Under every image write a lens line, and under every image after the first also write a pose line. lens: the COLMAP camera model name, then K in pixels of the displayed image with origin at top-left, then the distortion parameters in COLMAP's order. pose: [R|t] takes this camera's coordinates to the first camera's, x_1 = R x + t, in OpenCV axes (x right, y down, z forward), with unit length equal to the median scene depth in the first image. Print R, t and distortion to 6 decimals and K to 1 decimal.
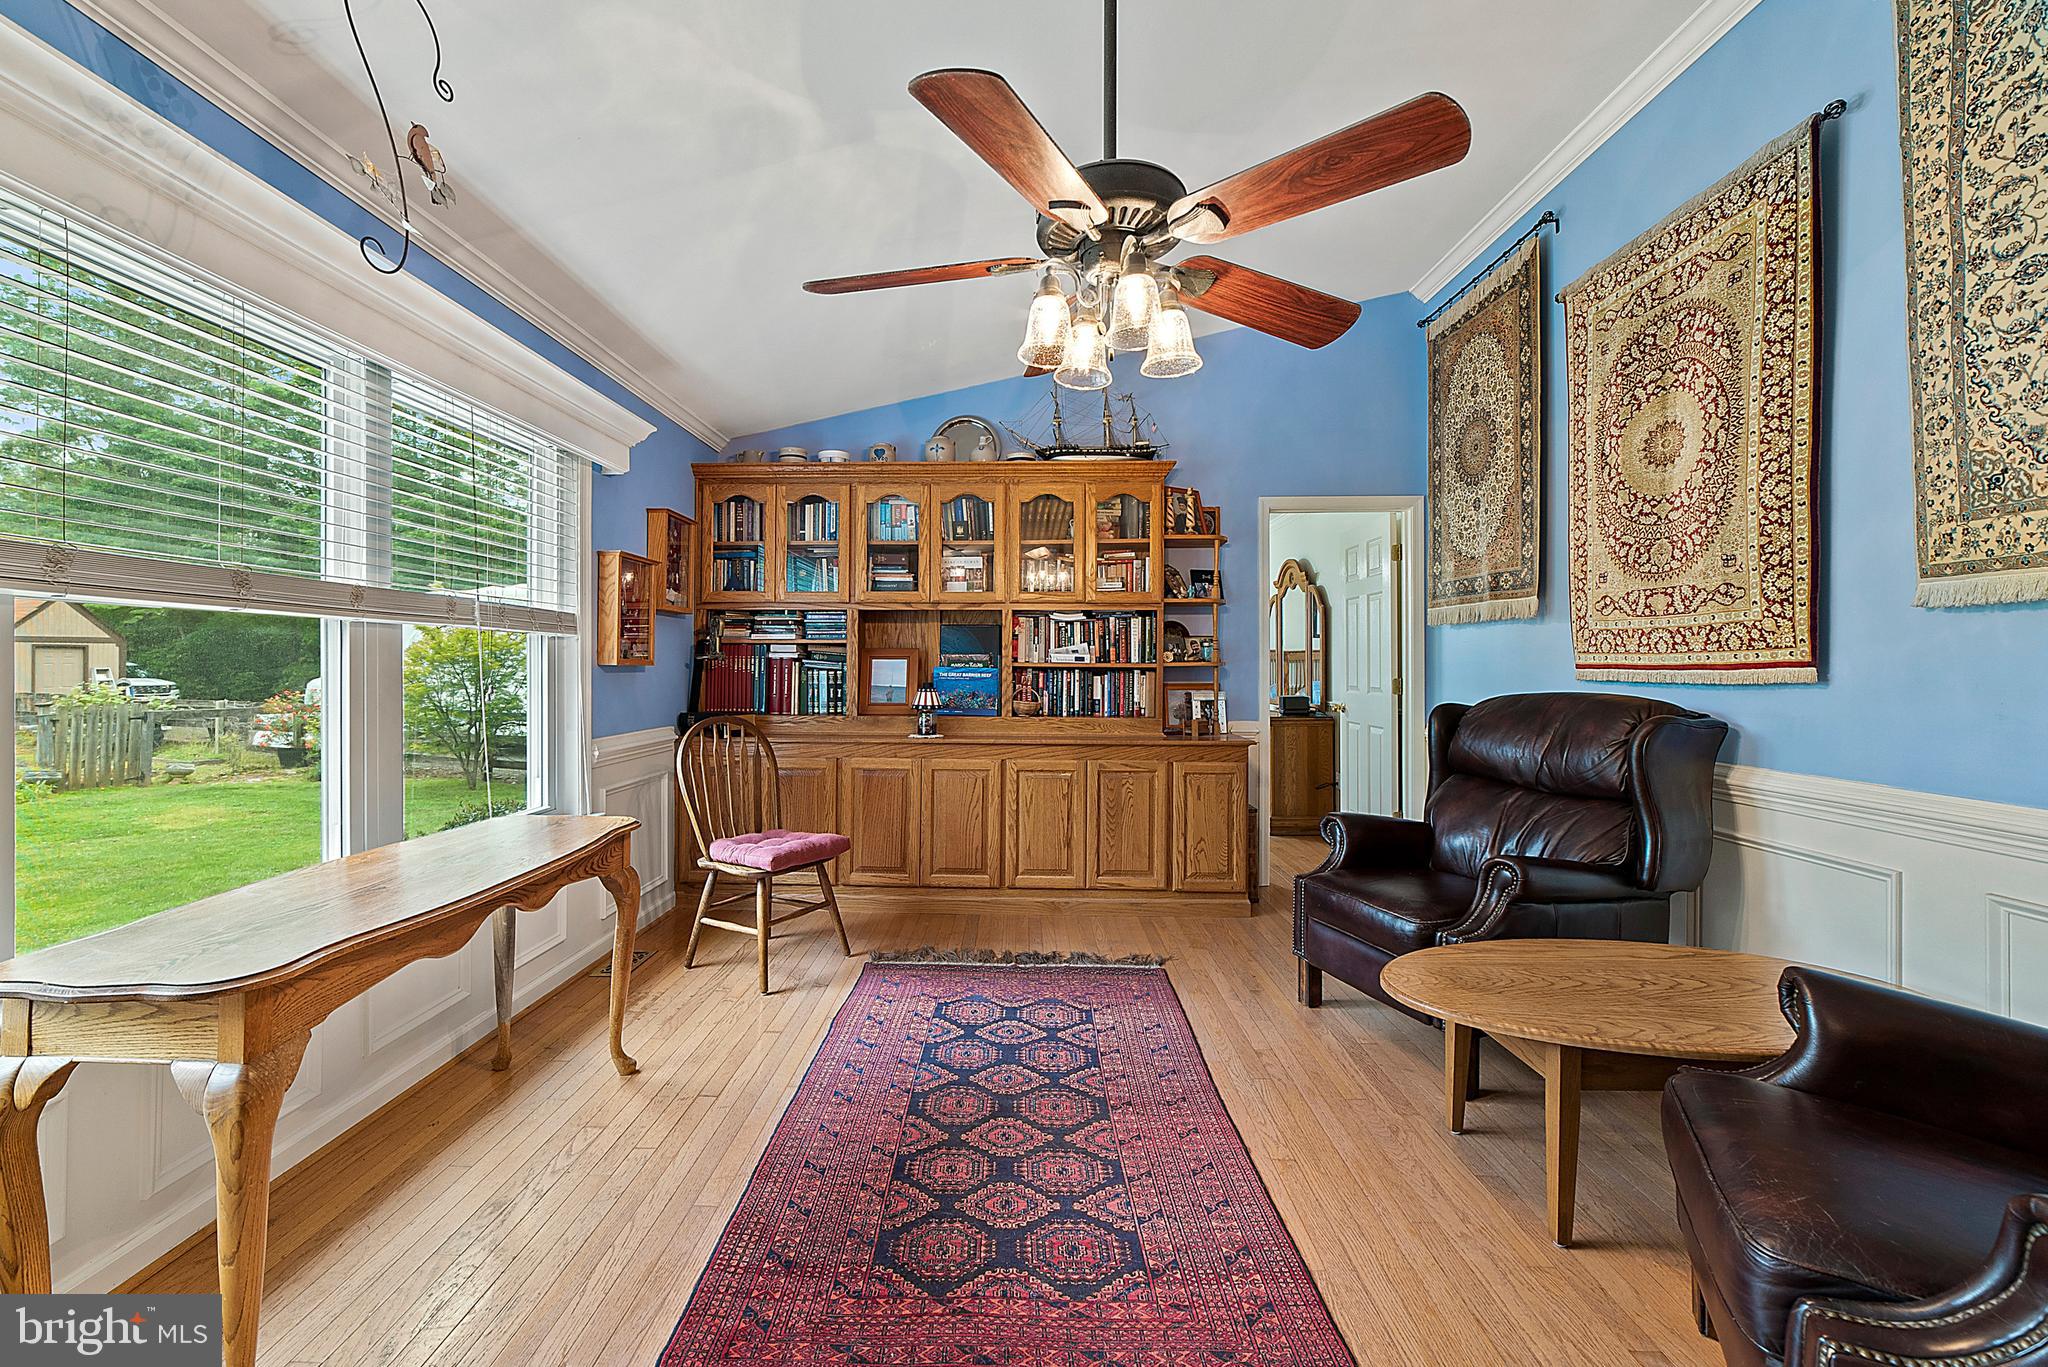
lens RADIAL K [[807.0, 0, 974.9], [0, 807.0, 649.4], [0, 0, 1]] dist [-0.011798, 0.005560]
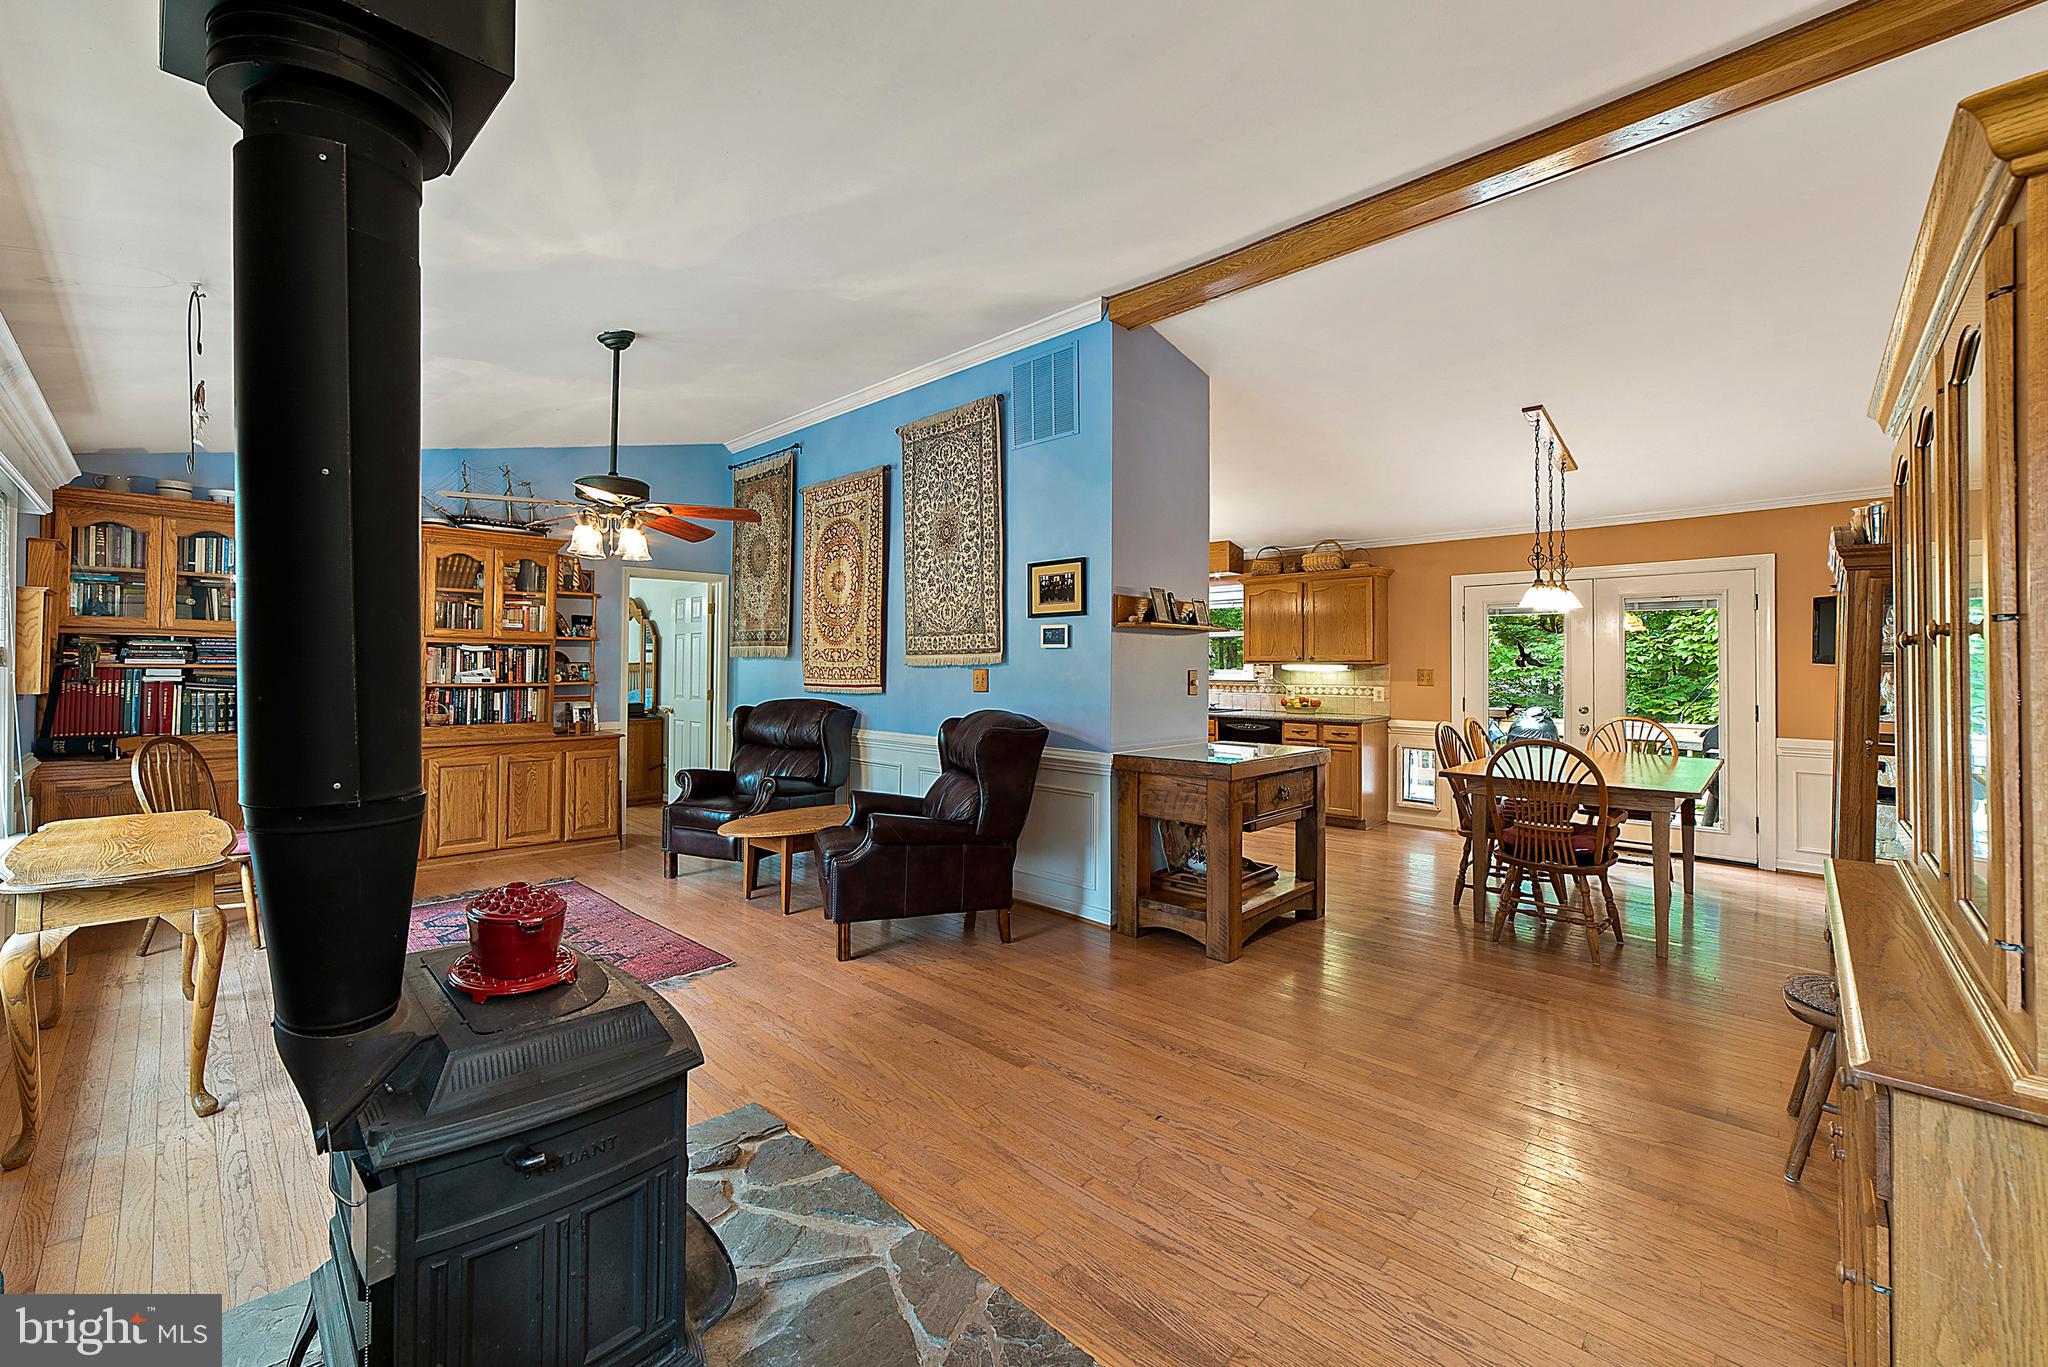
lens RADIAL K [[807.0, 0, 1042.5], [0, 807.0, 668.2], [0, 0, 1]] dist [-0.011798, 0.005560]
pose [[0.619971, 0.005133, 0.784608, -0.353935], [-0.021184, 0.999724, 0.010198, -0.042482], [-0.784339, -0.022944, 0.619908, -0.552342]]
